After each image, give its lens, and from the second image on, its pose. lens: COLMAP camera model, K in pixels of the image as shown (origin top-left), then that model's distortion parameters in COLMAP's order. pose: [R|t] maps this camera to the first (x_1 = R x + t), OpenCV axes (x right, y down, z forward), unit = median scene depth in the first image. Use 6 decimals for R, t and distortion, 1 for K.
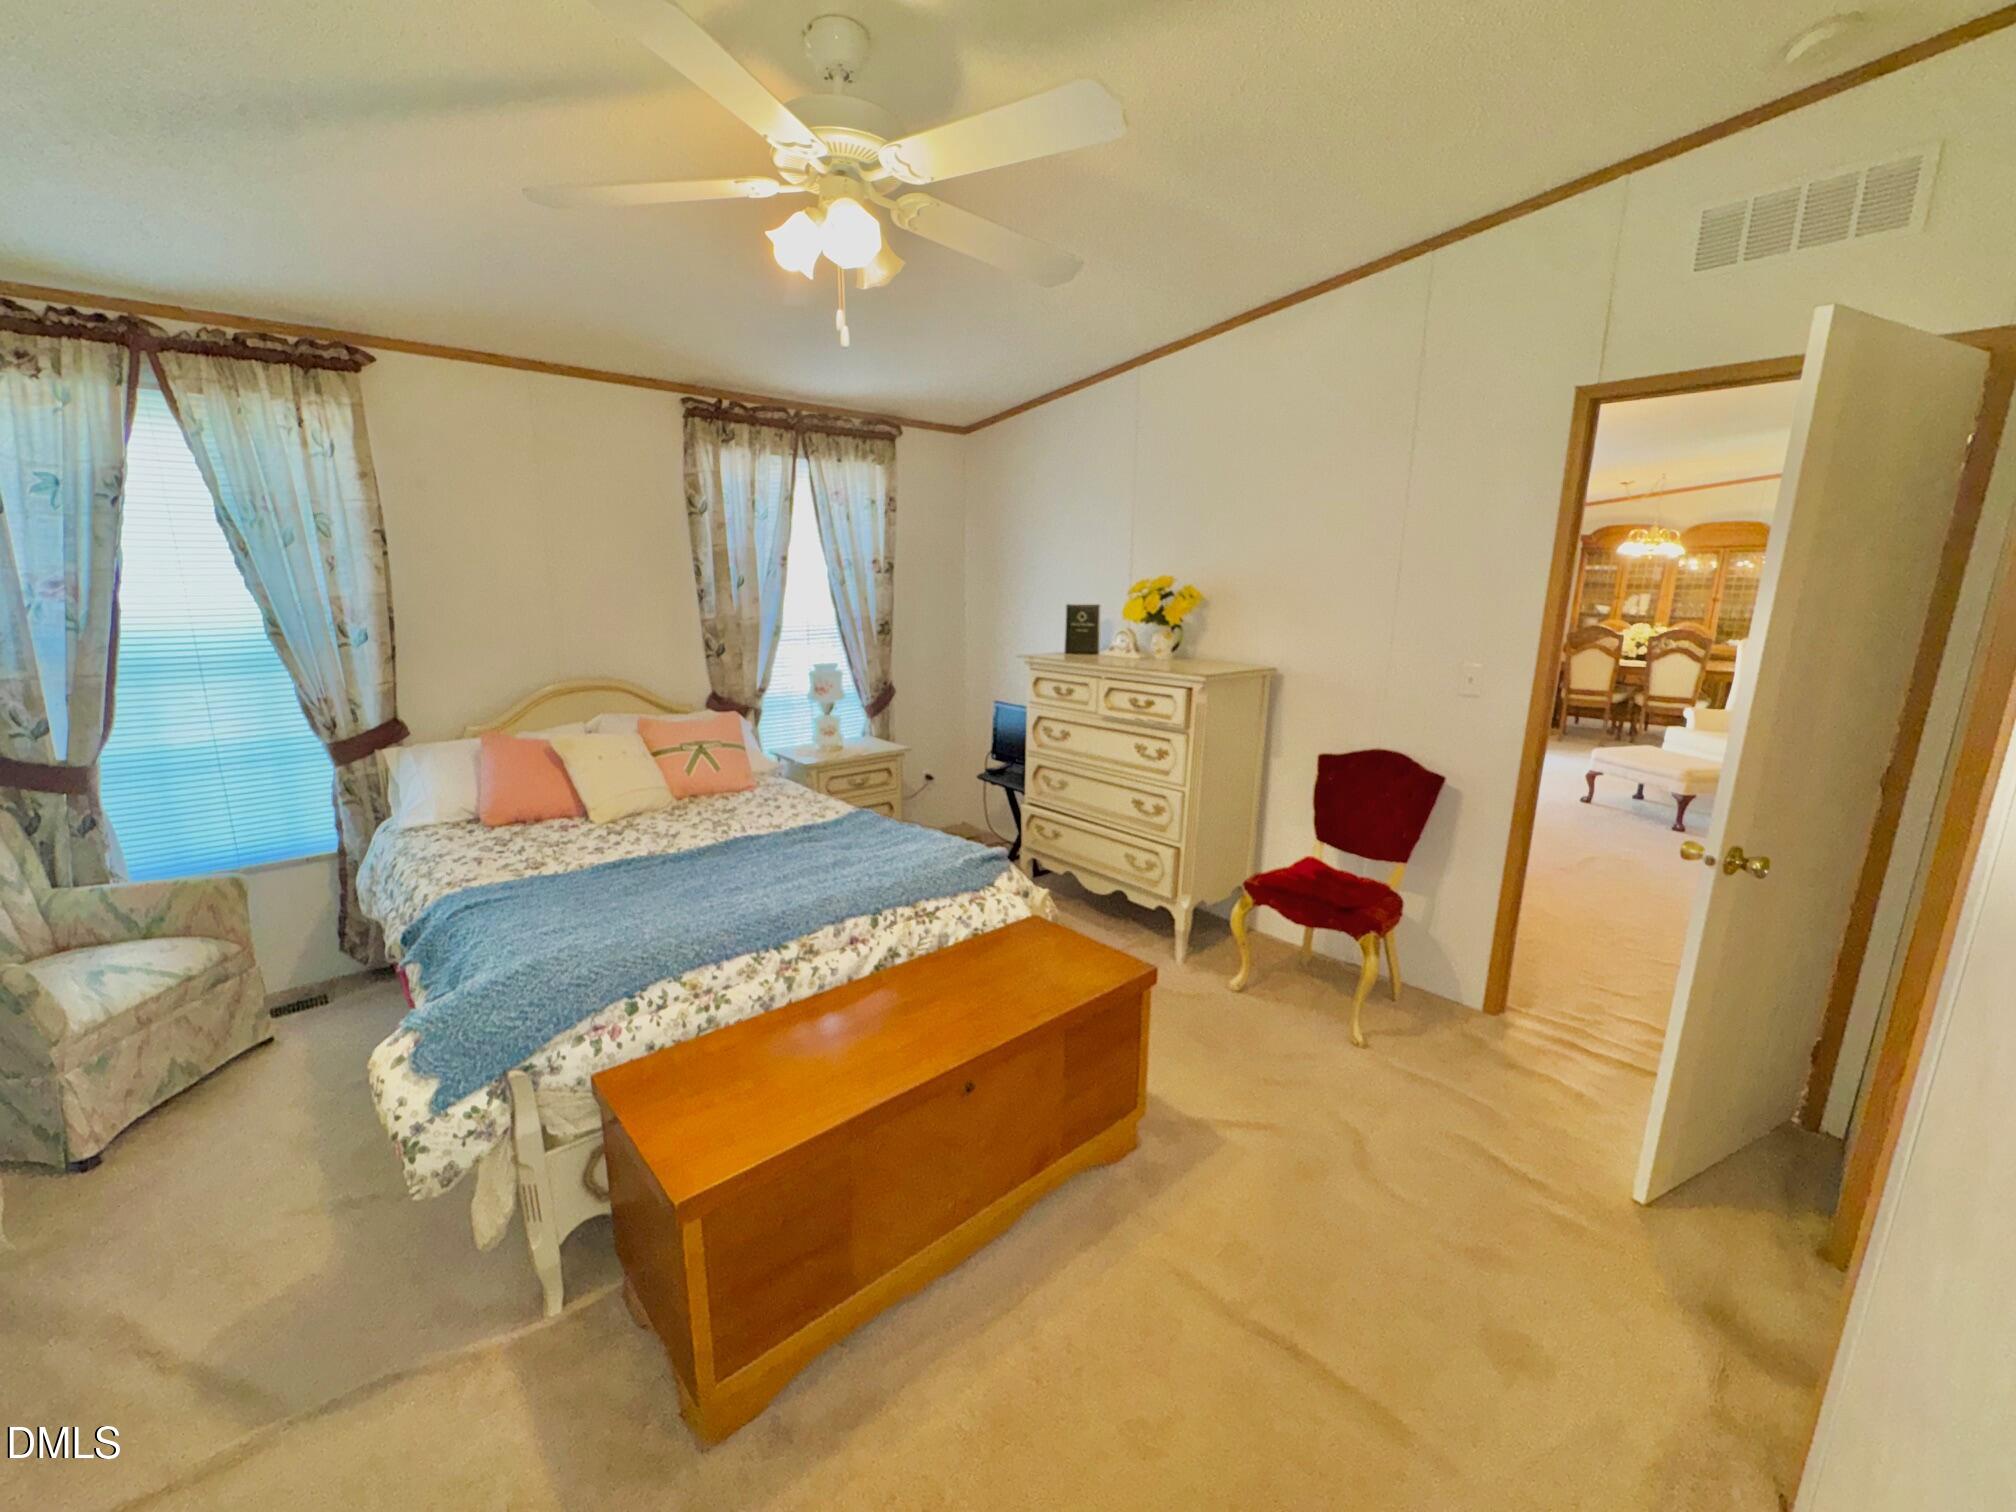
lens RADIAL K [[799.0, 0, 1019.0], [0, 799.0, 757.9], [0, 0, 1]] dist [-0.002654, -0.000244]
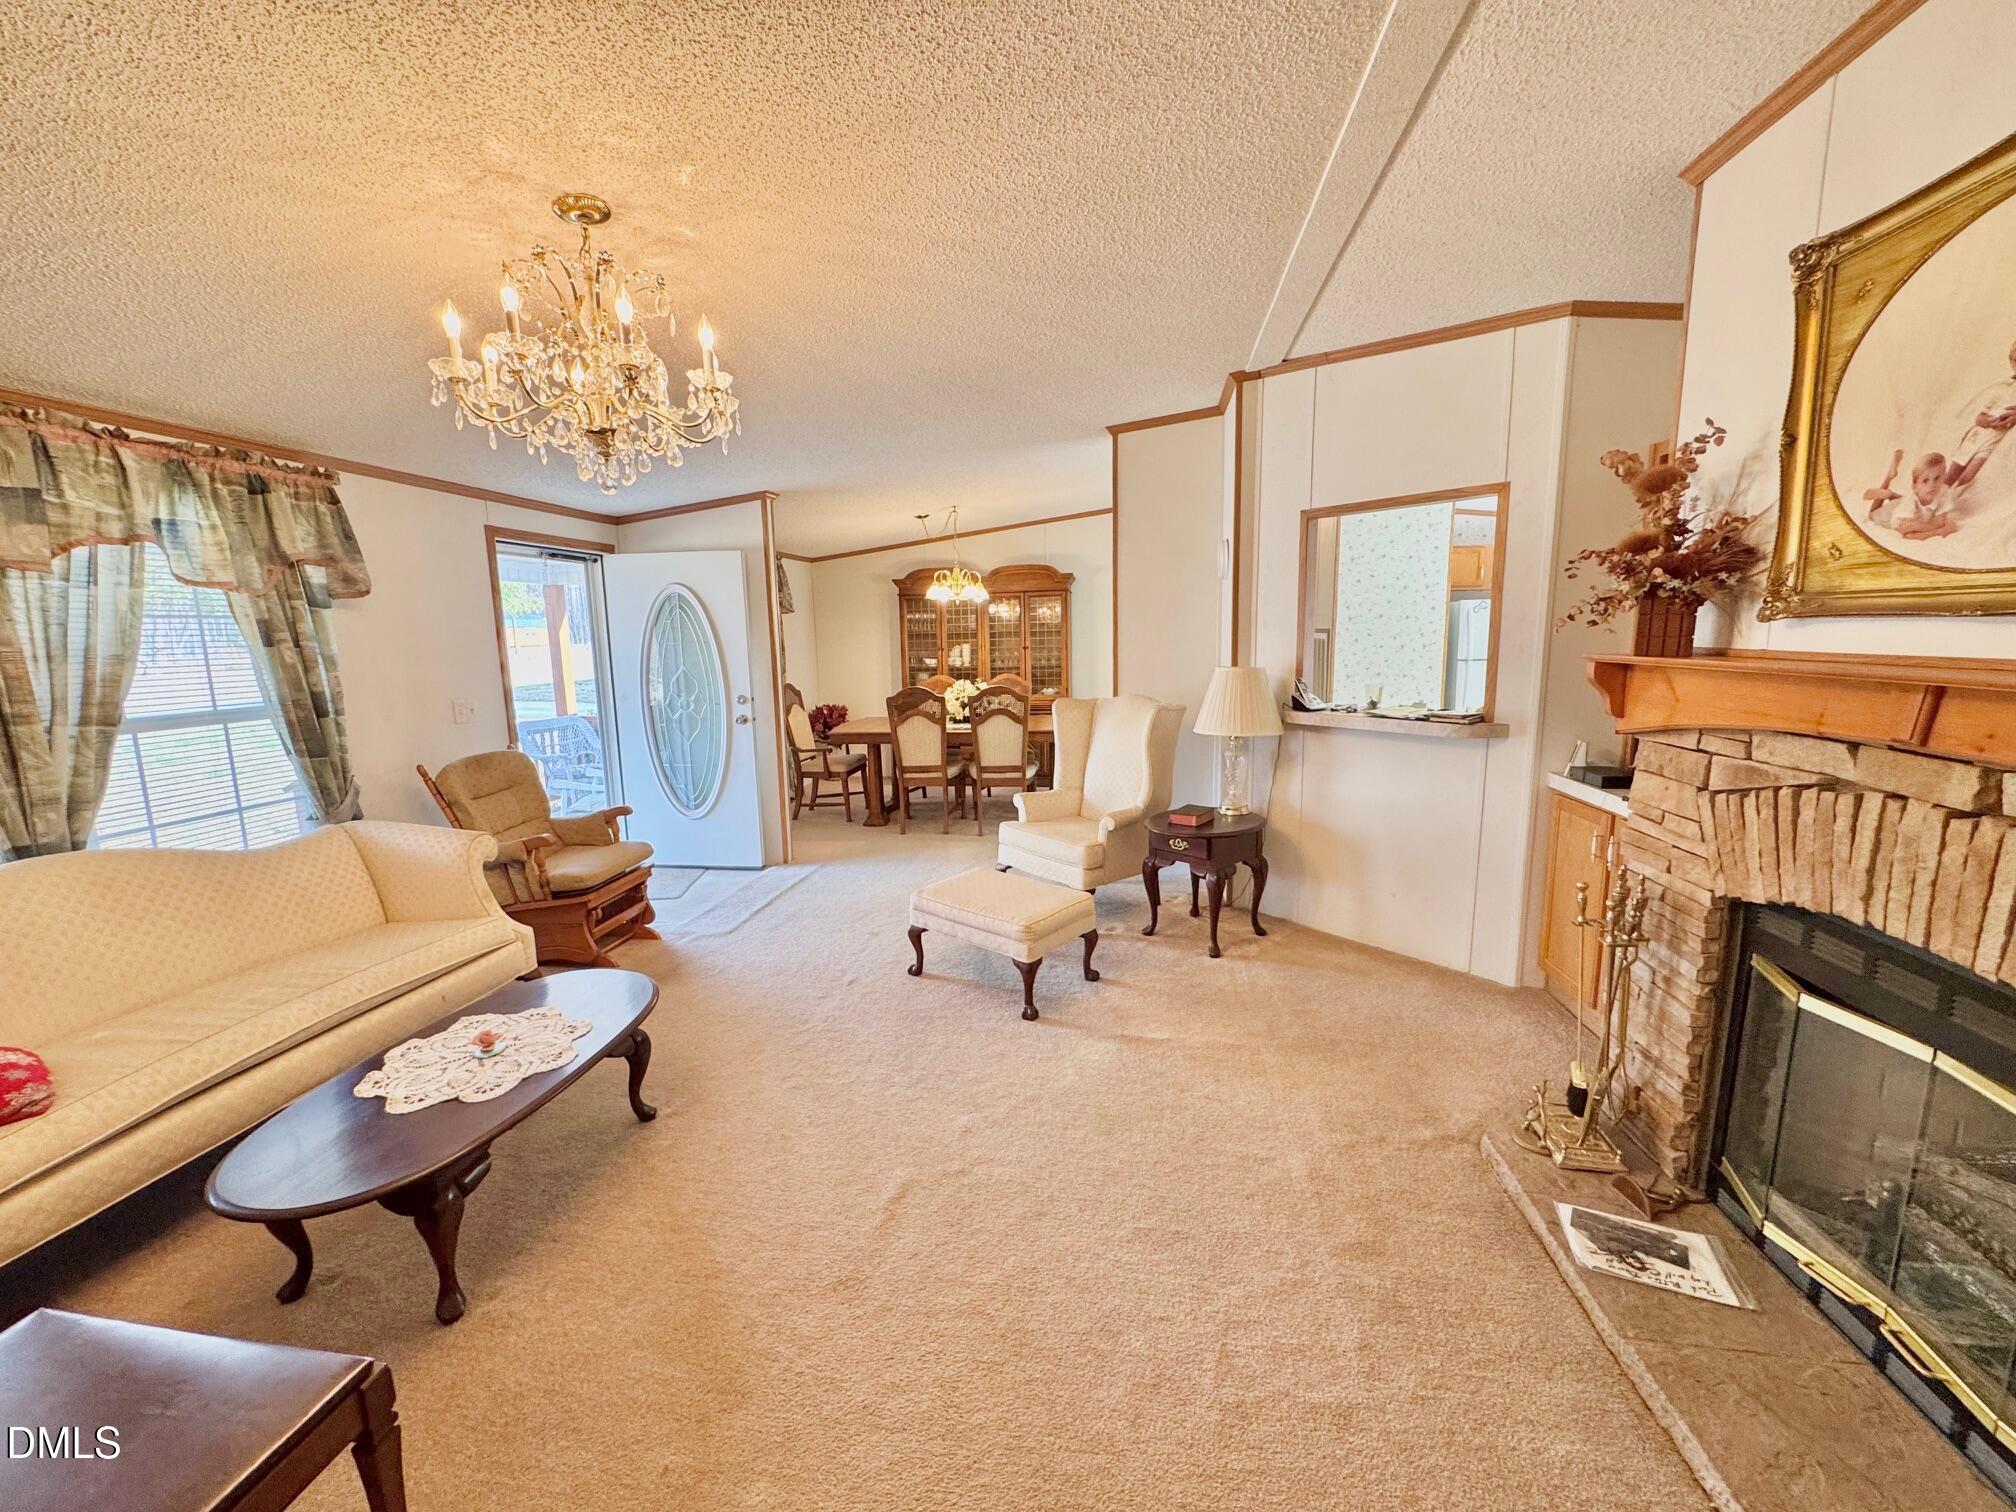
lens RADIAL K [[799.0, 0, 1002.5], [0, 799.0, 750.9], [0, 0, 1]] dist [-0.002654, -0.000244]
pose [[0.783101, -0.122485, 0.609713, 0.278454], [0.168561, 0.985517, -0.018515, -0.068863], [-0.598615, 0.117273, 0.792406, 0.301373]]
